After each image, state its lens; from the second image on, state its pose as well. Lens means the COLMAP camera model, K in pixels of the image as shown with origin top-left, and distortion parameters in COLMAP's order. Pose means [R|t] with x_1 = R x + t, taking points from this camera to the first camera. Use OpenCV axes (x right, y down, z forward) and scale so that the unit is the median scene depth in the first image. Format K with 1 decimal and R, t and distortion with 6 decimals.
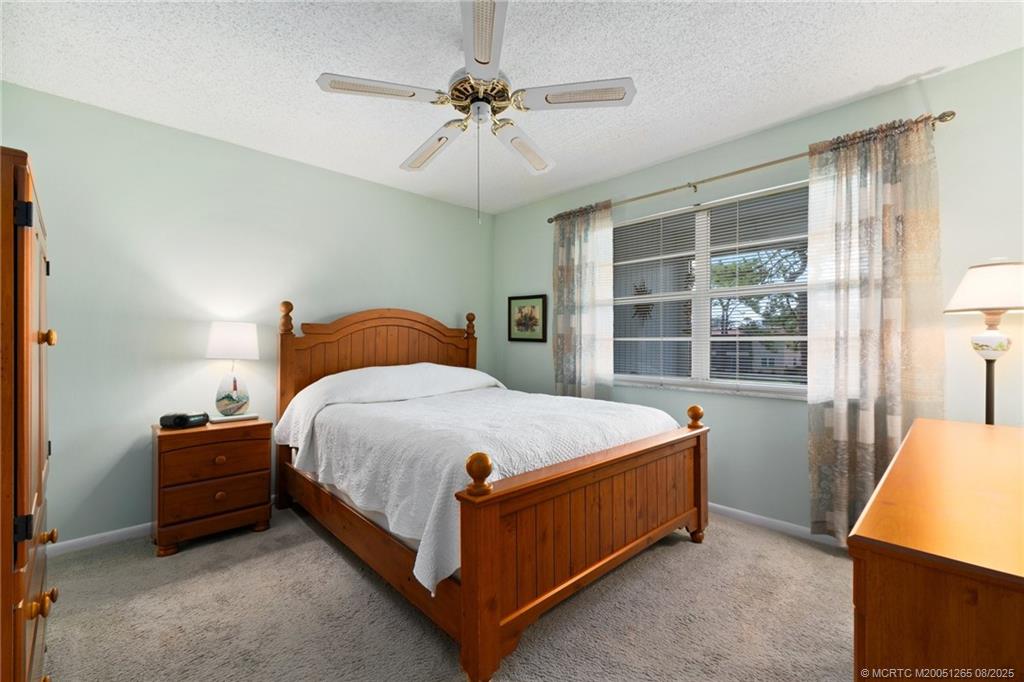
lens RADIAL K [[438.5, 0, 512.1], [0, 438.5, 343.1], [0, 0, 1]] dist [0.020487, -0.008006]
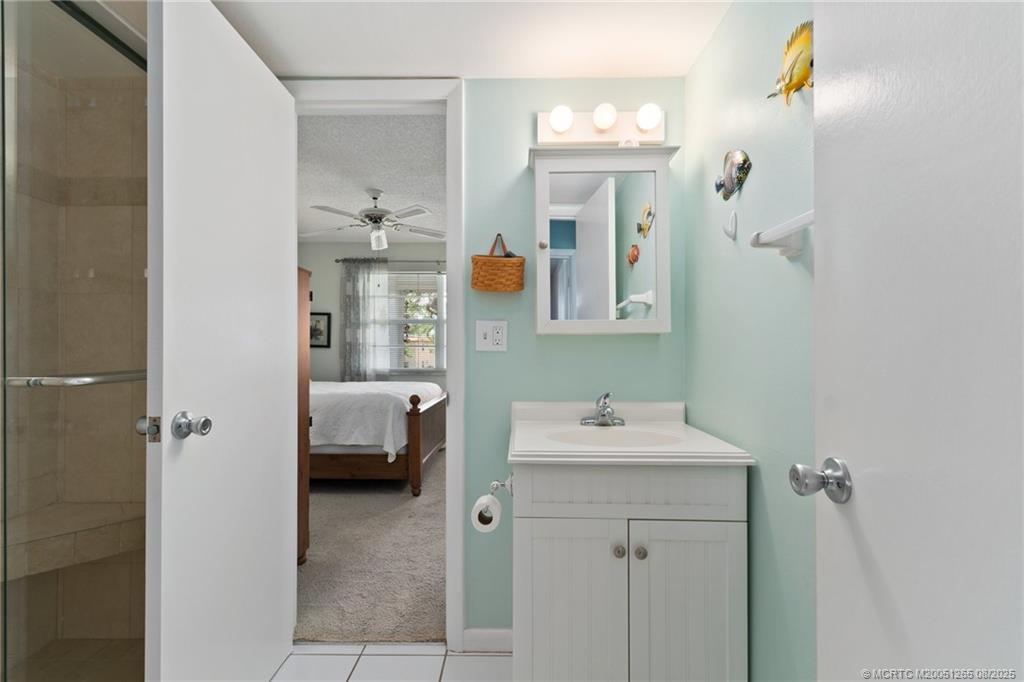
lens RADIAL K [[438.5, 0, 512.1], [0, 438.5, 343.1], [0, 0, 1]] dist [0.020487, -0.008006]
pose [[0.705874, 0.006462, 0.708308, -0.544389], [0.003728, 0.999911, -0.012837, 0.003560], [-0.708328, 0.011702, 0.705787, -0.408135]]
